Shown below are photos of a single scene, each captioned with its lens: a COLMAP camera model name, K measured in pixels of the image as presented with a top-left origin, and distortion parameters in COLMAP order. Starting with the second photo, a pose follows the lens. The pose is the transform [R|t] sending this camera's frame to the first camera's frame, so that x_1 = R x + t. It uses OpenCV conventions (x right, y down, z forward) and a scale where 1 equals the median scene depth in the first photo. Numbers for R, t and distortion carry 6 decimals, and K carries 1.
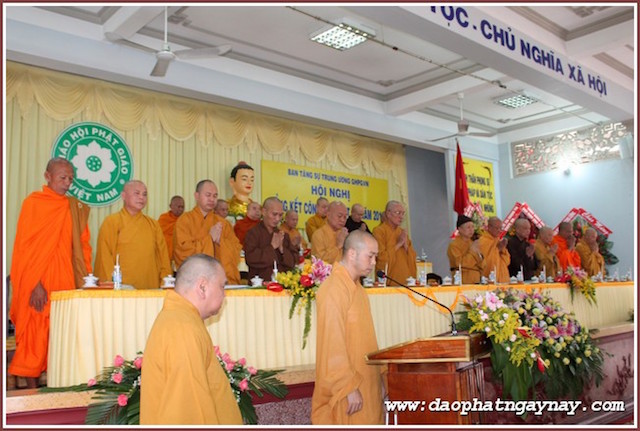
lens RADIAL K [[611.1, 0, 320.0], [0, 611.1, 215.5], [0, 0, 1]] dist [-0.150426, 0.136439]
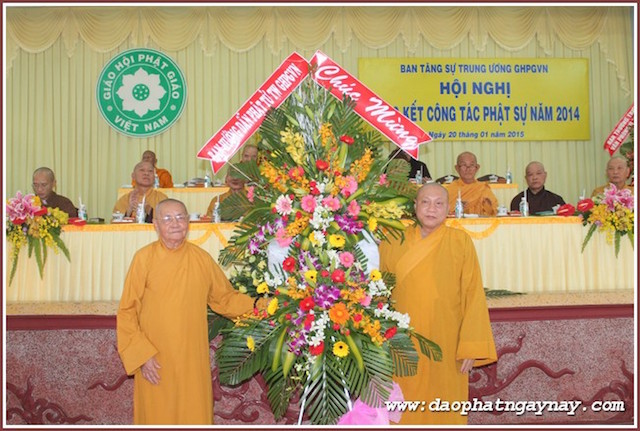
lens RADIAL K [[776.0, 0, 320.0], [0, 776.0, 215.5], [0, 0, 1]] dist [-0.065086, 0.051514]
pose [[0.770650, -0.003612, -0.637249, 0.613546], [0.080172, 0.992588, 0.091329, 0.018476], [0.632196, -0.121472, 0.765228, 0.210556]]
